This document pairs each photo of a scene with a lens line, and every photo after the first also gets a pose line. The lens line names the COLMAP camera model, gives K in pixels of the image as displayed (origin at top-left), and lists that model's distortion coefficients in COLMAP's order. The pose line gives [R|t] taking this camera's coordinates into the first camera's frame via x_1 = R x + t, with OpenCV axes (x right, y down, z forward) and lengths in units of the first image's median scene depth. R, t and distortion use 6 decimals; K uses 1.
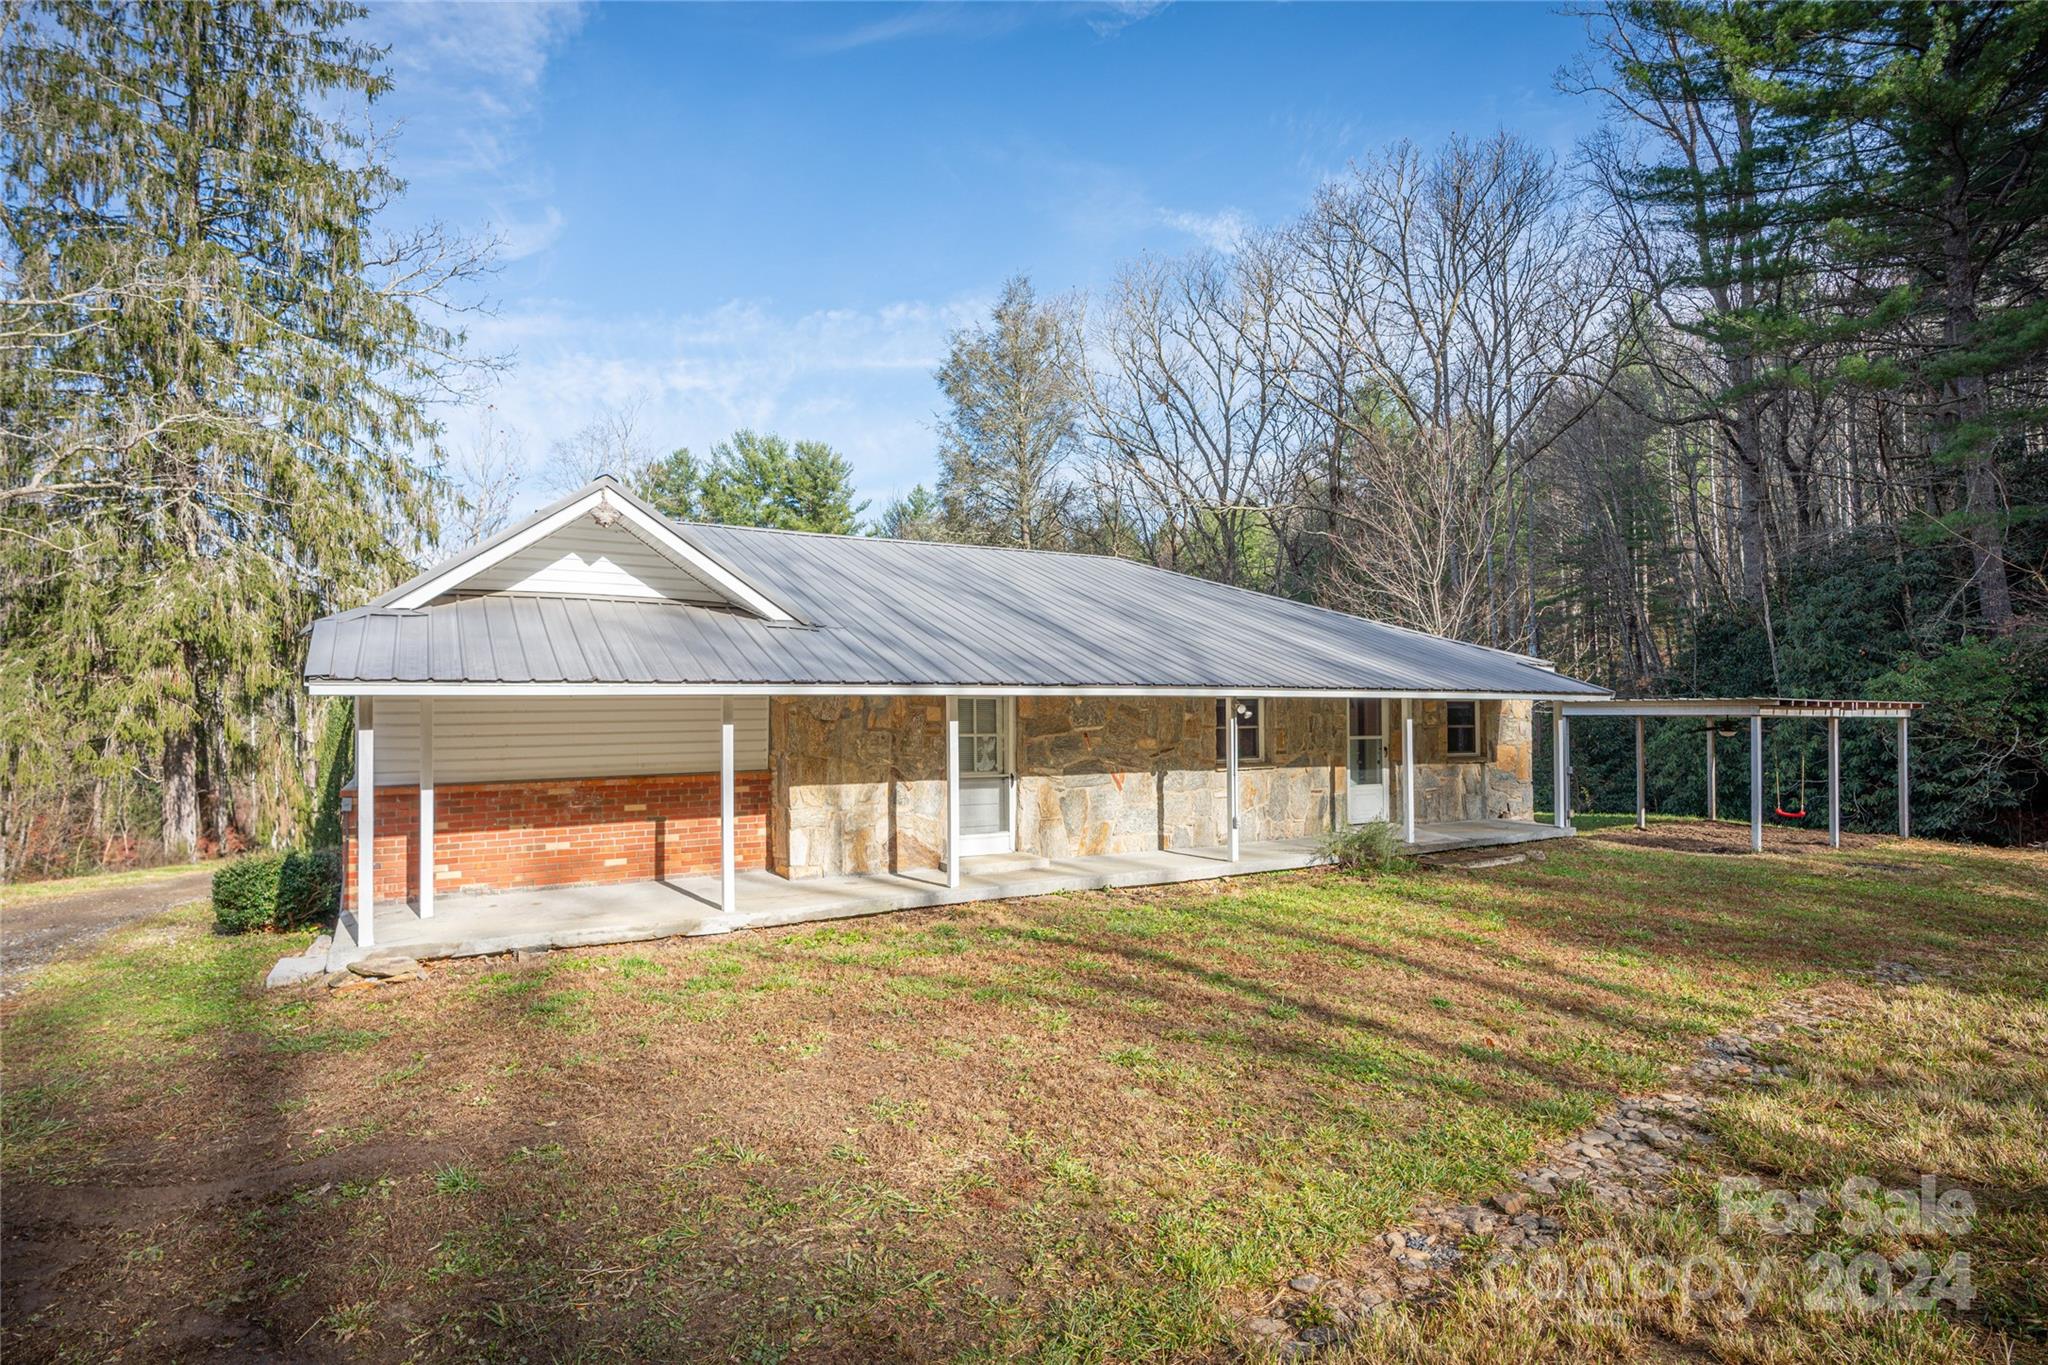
lens RADIAL K [[1056.1, 0, 1027.4], [0, 1056.1, 684.6], [0, 0, 1]] dist [0.000268, 0.003428]
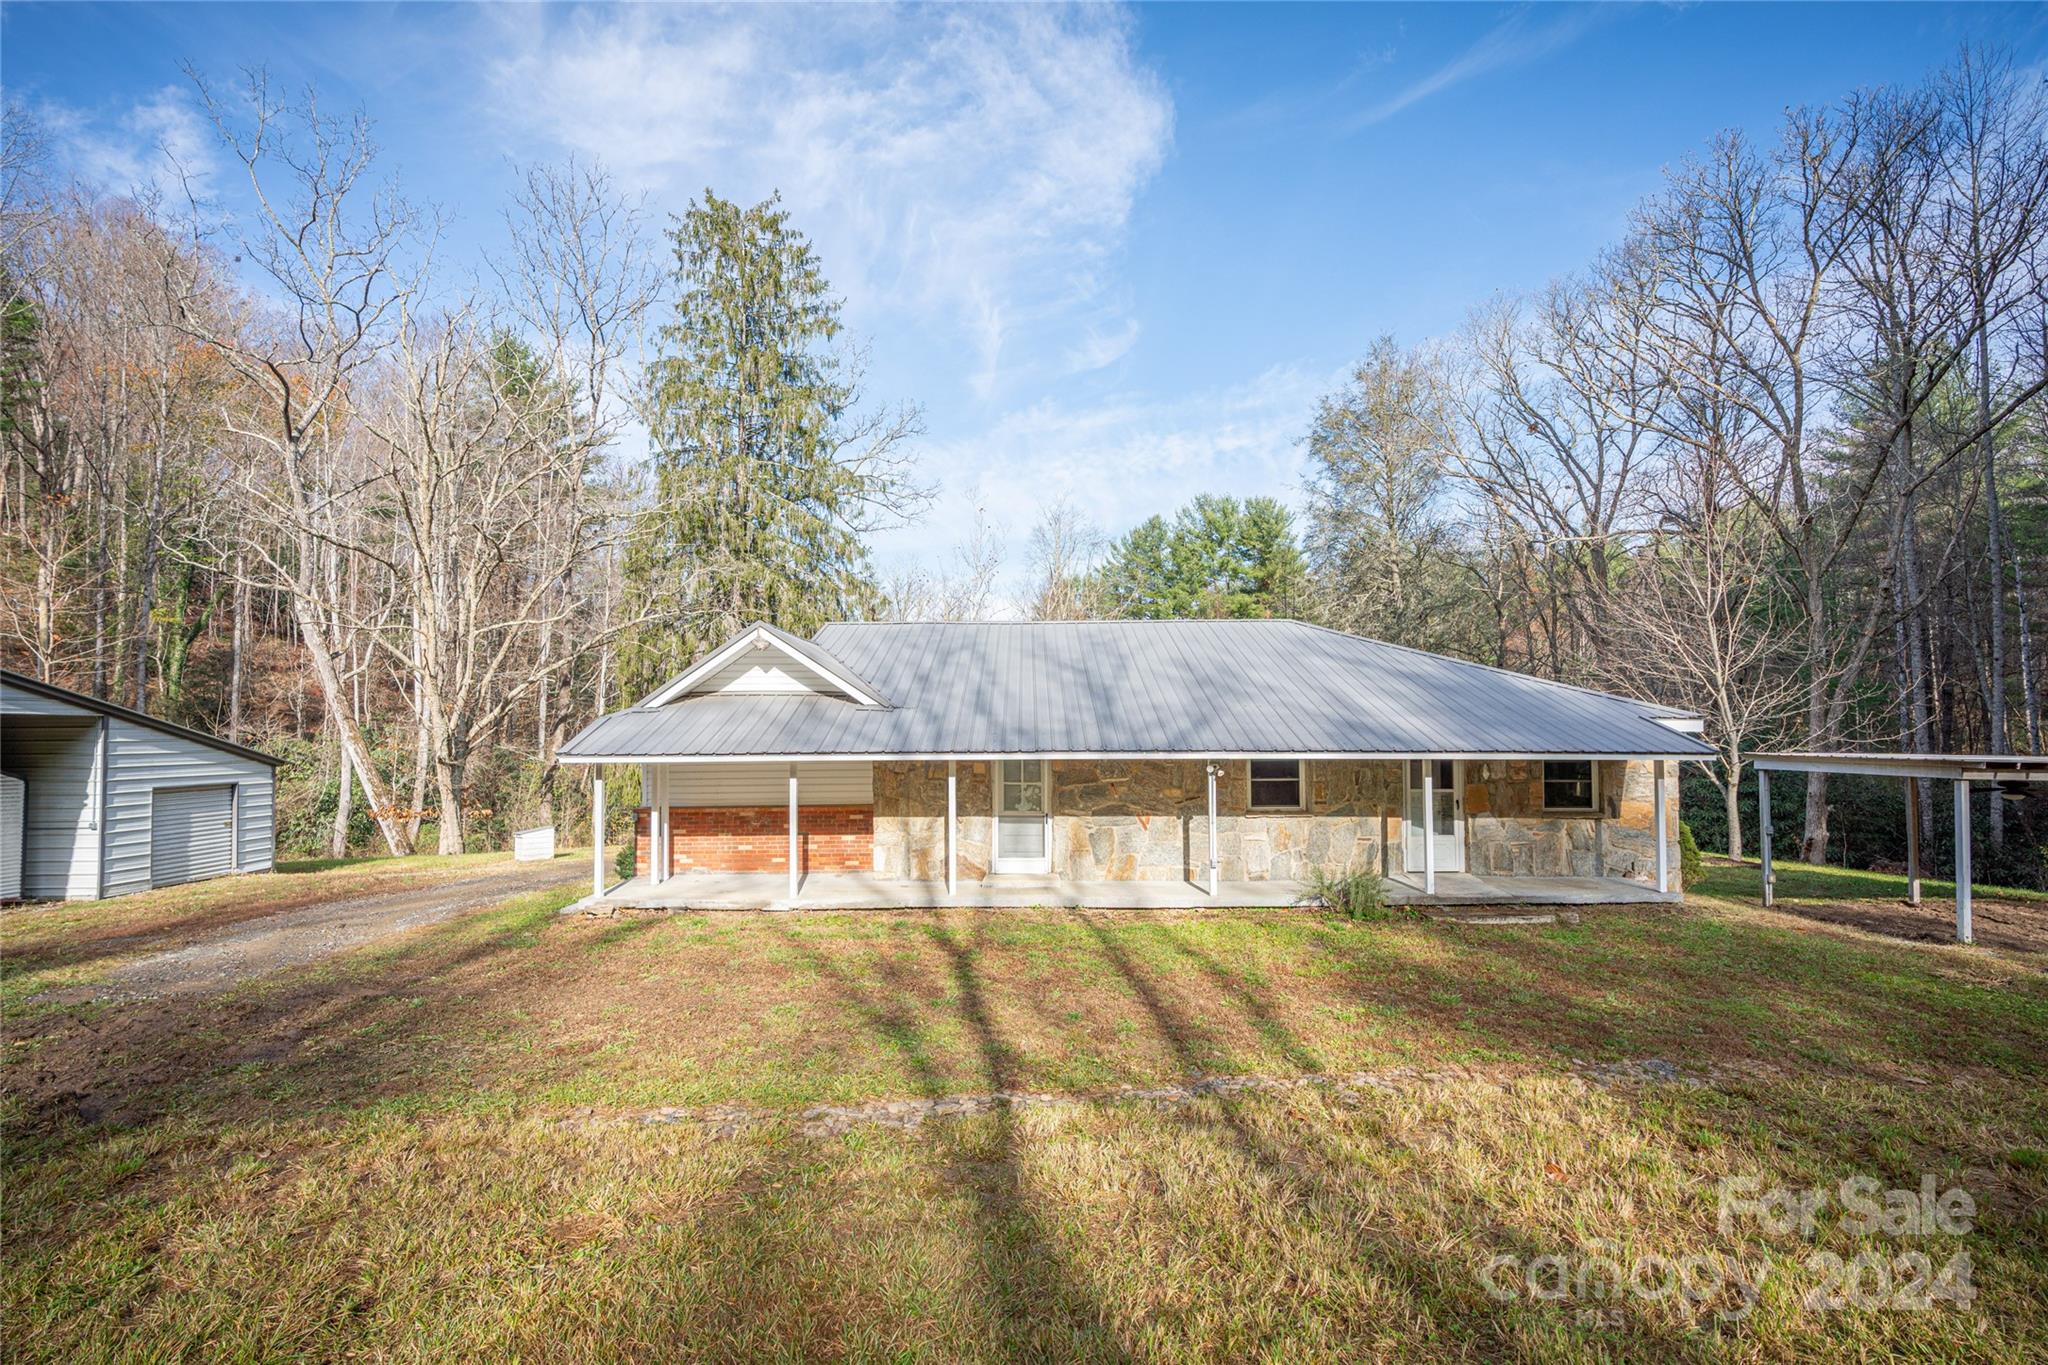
lens RADIAL K [[927.1, 0, 1022.6], [0, 927.1, 698.3], [0, 0, 1]] dist [-0.000959, 0.002368]
pose [[0.865803, -0.013559, -0.500202, 0.478023], [0.011652, 0.999908, -0.006936, -0.046163], [0.500250, 0.000177, 0.865881, -0.017844]]
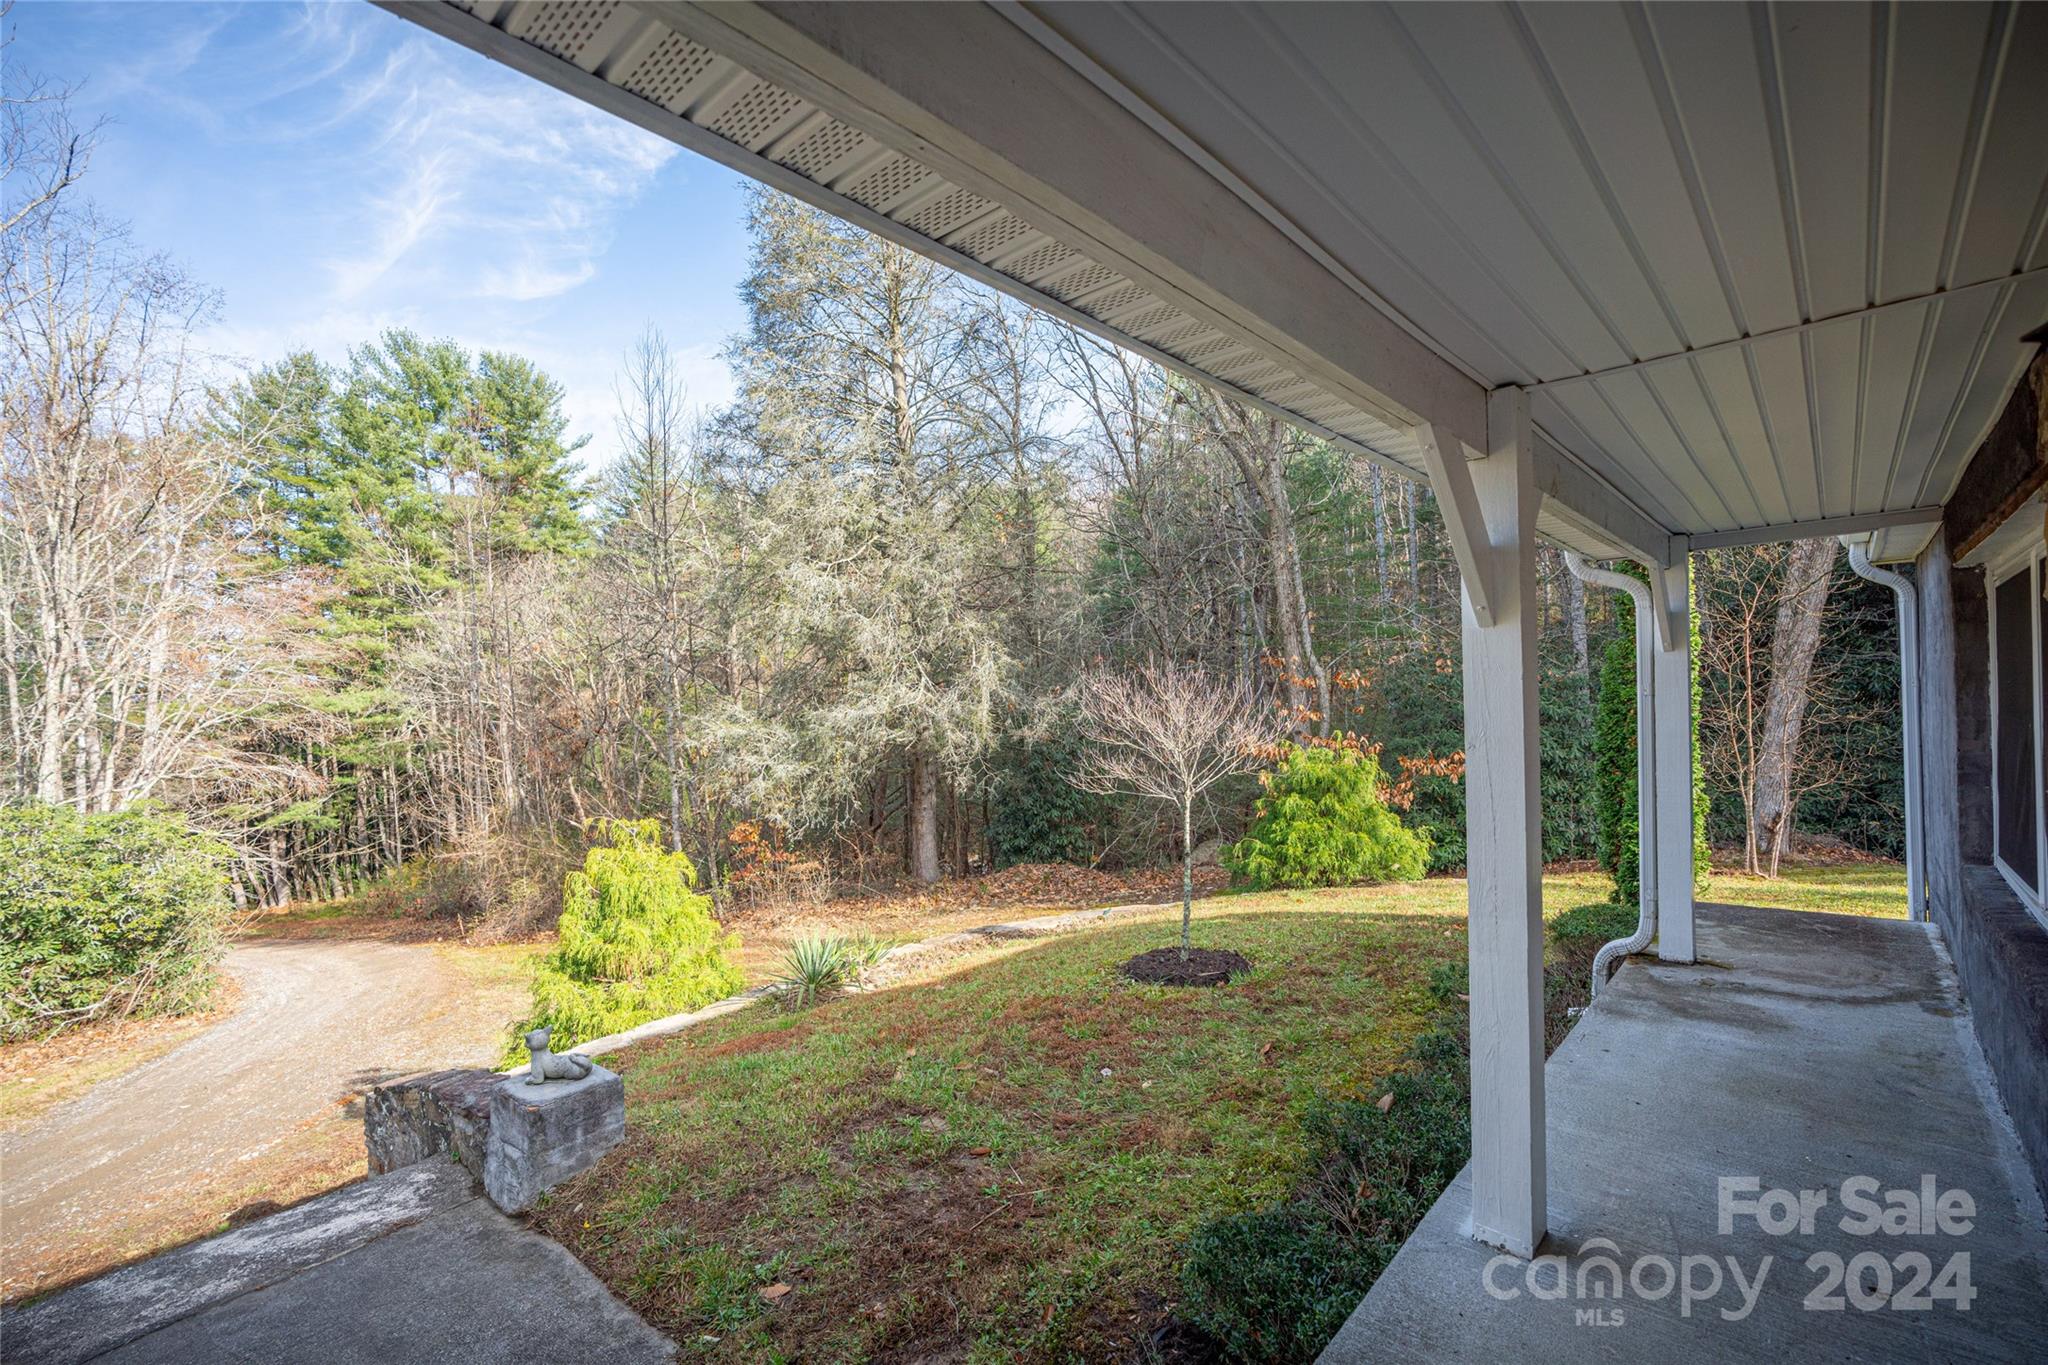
lens RADIAL K [[927.1, 0, 1018.1], [0, 927.1, 695.8], [0, 0, 1]] dist [-0.000959, 0.002368]
pose [[0.958701, -0.025079, 0.283309, -0.289242], [0.018160, 0.999470, 0.027023, 0.025865], [-0.283837, -0.020763, 0.958648, 1.614297]]
